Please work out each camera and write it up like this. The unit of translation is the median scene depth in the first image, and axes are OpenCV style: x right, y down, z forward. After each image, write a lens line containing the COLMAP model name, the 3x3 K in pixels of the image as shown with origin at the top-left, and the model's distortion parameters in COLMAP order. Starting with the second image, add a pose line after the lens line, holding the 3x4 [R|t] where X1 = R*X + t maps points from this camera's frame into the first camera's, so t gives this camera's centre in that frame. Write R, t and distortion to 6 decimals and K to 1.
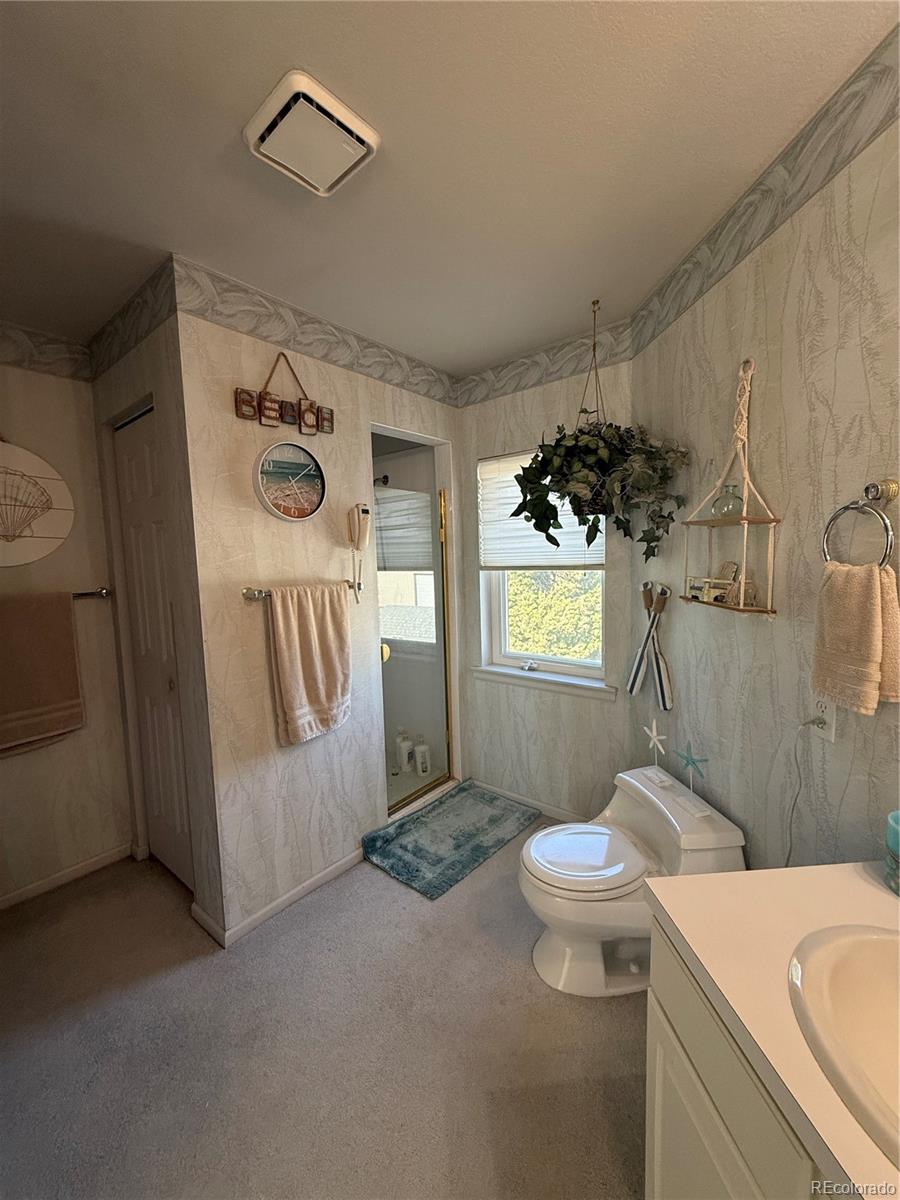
lens RADIAL K [[480.3, 0, 450.6], [0, 480.3, 599.9], [0, 0, 1]] dist [-0.000136, -0.000067]
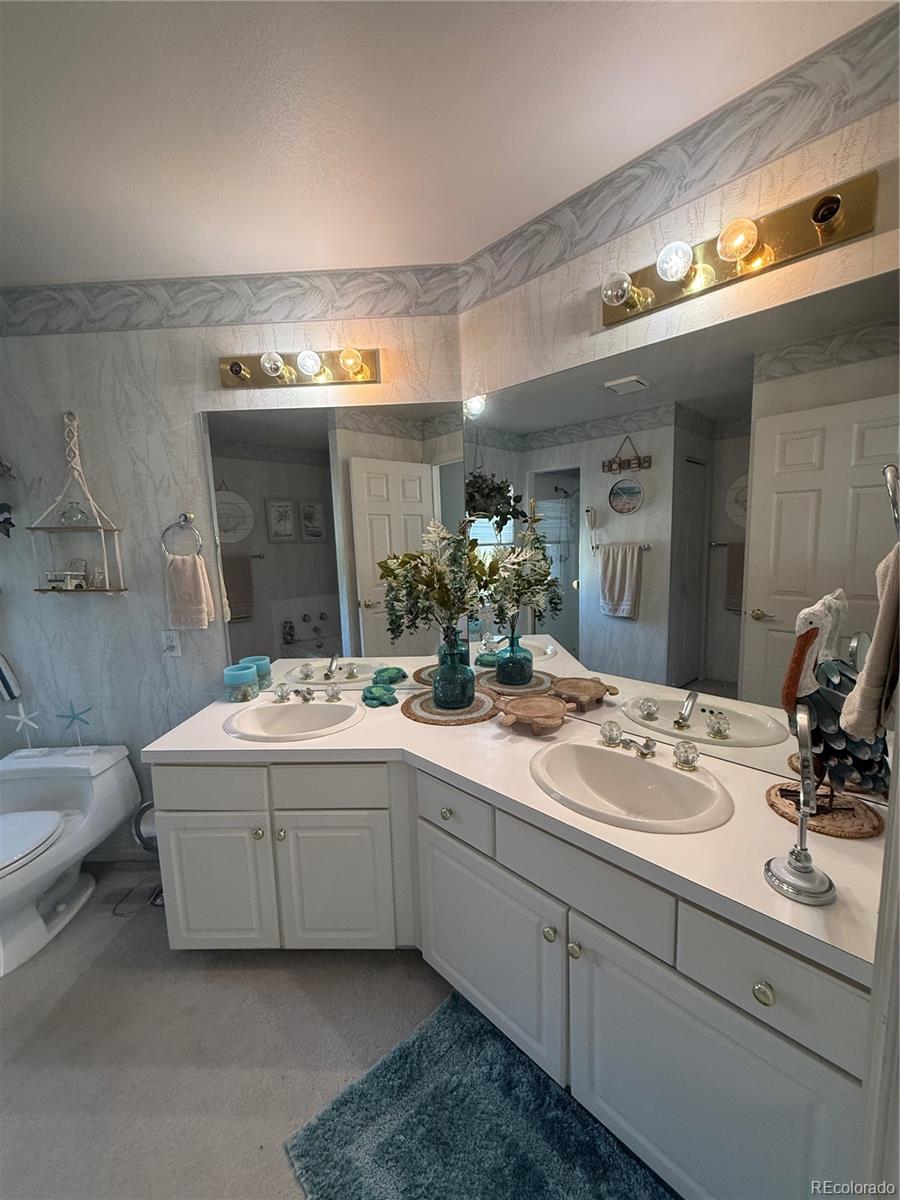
lens RADIAL K [[480.3, 0, 450.9], [0, 480.3, 599.7], [0, 0, 1]] dist [-0.000136, -0.000067]
pose [[0.106579, -0.103950, 0.988856, -0.732195], [0.124526, 0.988085, 0.090447, 0.047363], [-0.986476, 0.113498, 0.118253, -0.195330]]
